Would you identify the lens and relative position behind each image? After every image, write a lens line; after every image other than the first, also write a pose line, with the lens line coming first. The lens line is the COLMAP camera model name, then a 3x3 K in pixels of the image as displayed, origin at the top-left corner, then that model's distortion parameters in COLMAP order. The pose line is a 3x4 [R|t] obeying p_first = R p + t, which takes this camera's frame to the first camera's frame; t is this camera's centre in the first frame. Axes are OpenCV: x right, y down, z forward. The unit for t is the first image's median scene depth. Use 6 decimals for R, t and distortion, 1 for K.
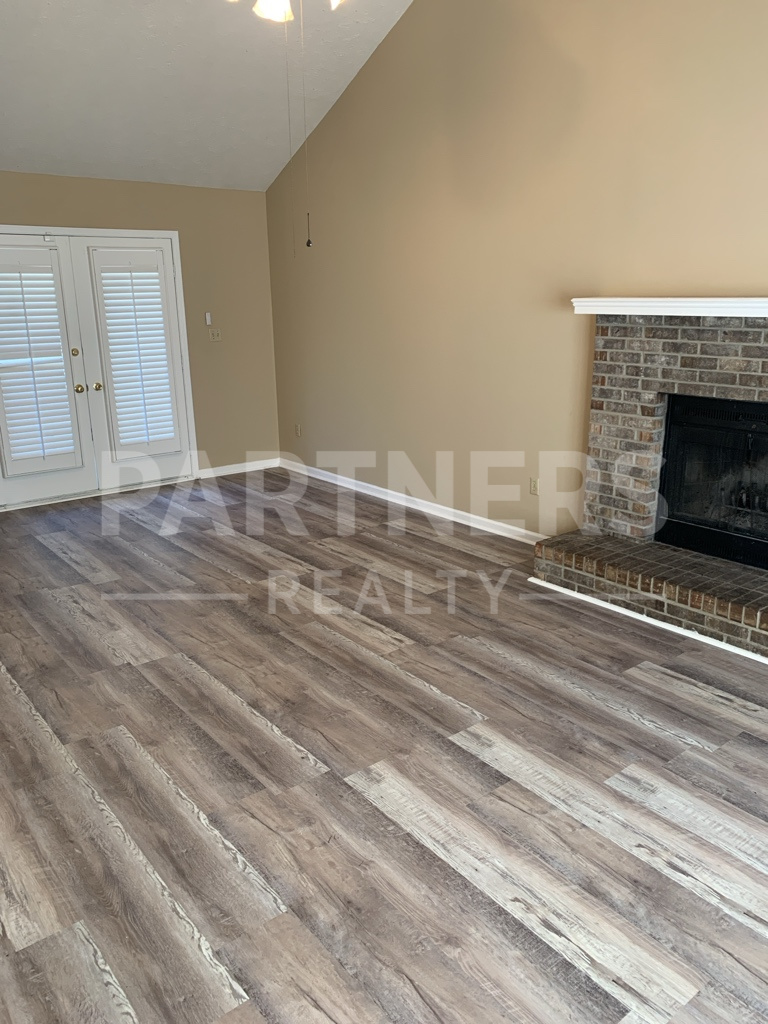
lens RADIAL K [[812.3, 0, 369.0], [0, 812.3, 513.5], [0, 0, 1]] dist [0.006087, -0.007768]
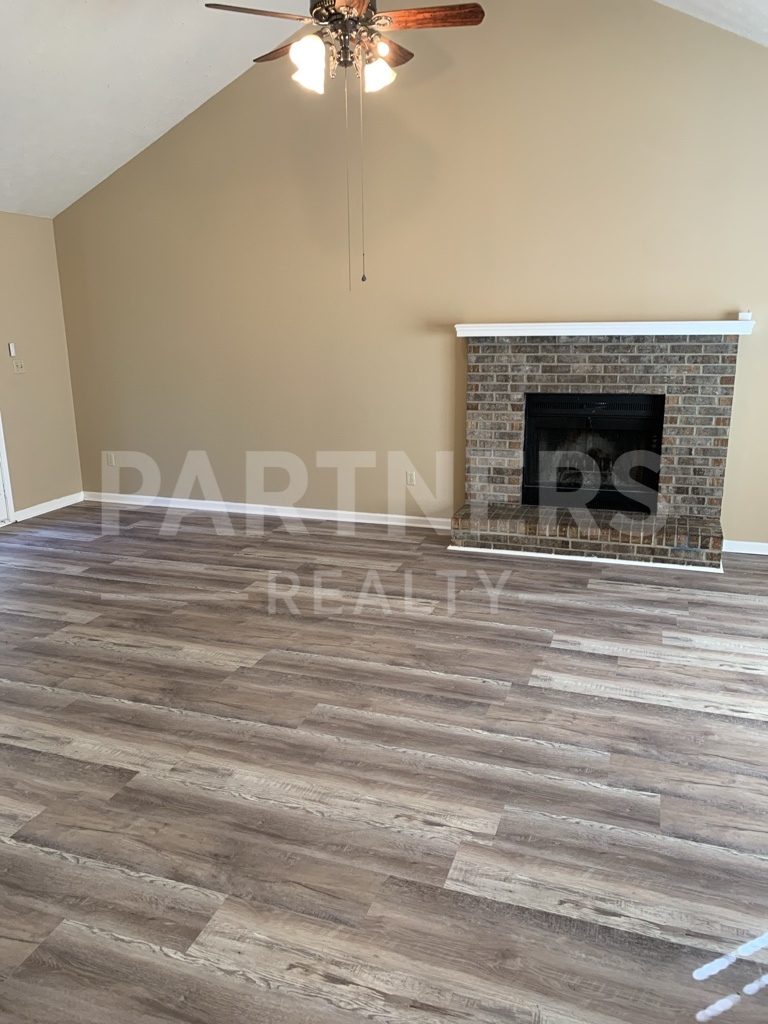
lens RADIAL K [[812.3, 0, 369.0], [0, 812.3, 513.5], [0, 0, 1]] dist [0.006087, -0.007768]
pose [[0.842587, -0.129699, 0.522709, -0.627184], [0.150129, 0.988661, 0.003312, 0.006896], [-0.517212, 0.075683, 0.852505, -0.005826]]
